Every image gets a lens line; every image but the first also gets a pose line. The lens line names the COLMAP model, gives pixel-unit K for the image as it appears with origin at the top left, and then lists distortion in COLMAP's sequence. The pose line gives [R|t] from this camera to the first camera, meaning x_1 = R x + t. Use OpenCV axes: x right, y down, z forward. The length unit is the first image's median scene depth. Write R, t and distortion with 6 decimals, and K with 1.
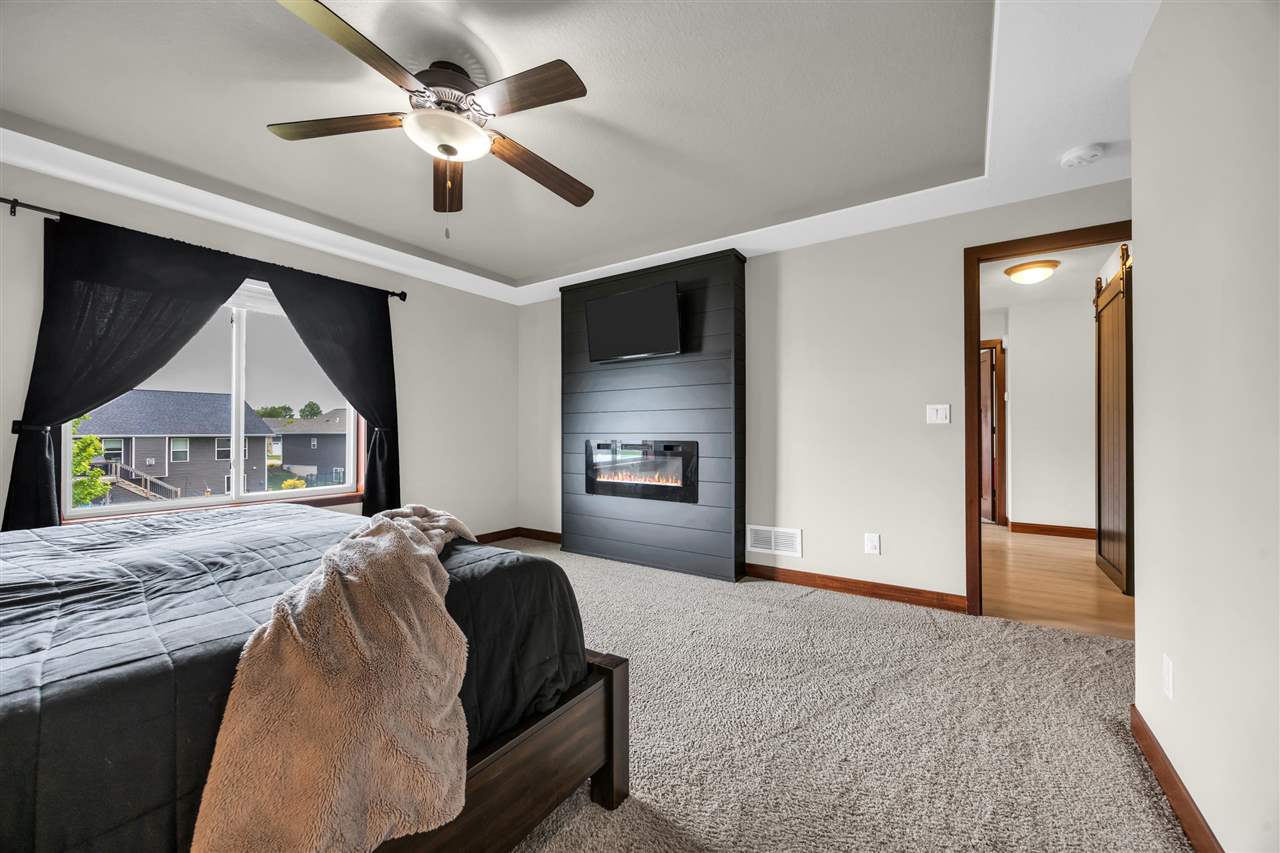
lens RADIAL K [[489.8, 0, 638.0], [0, 489.8, 431.6], [0, 0, 1]] dist [-0.000520, -0.000199]
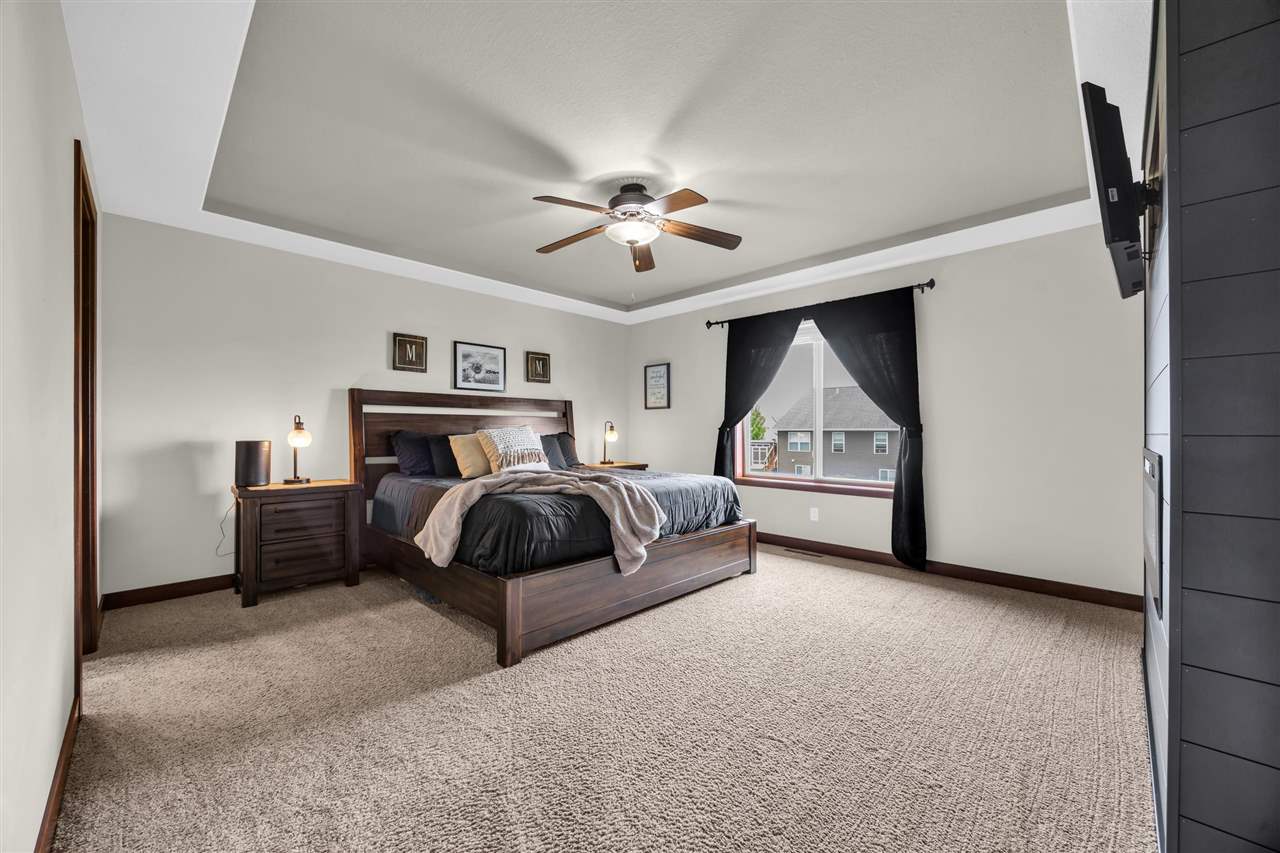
lens RADIAL K [[489.8, 0, 638.0], [0, 489.8, 431.6], [0, 0, 1]] dist [-0.000520, -0.000199]
pose [[-0.187260, 0.004613, -0.982300, 0.659758], [-0.004607, 0.999974, 0.005575, -0.002448], [0.982300, 0.005569, -0.187234, 0.790586]]
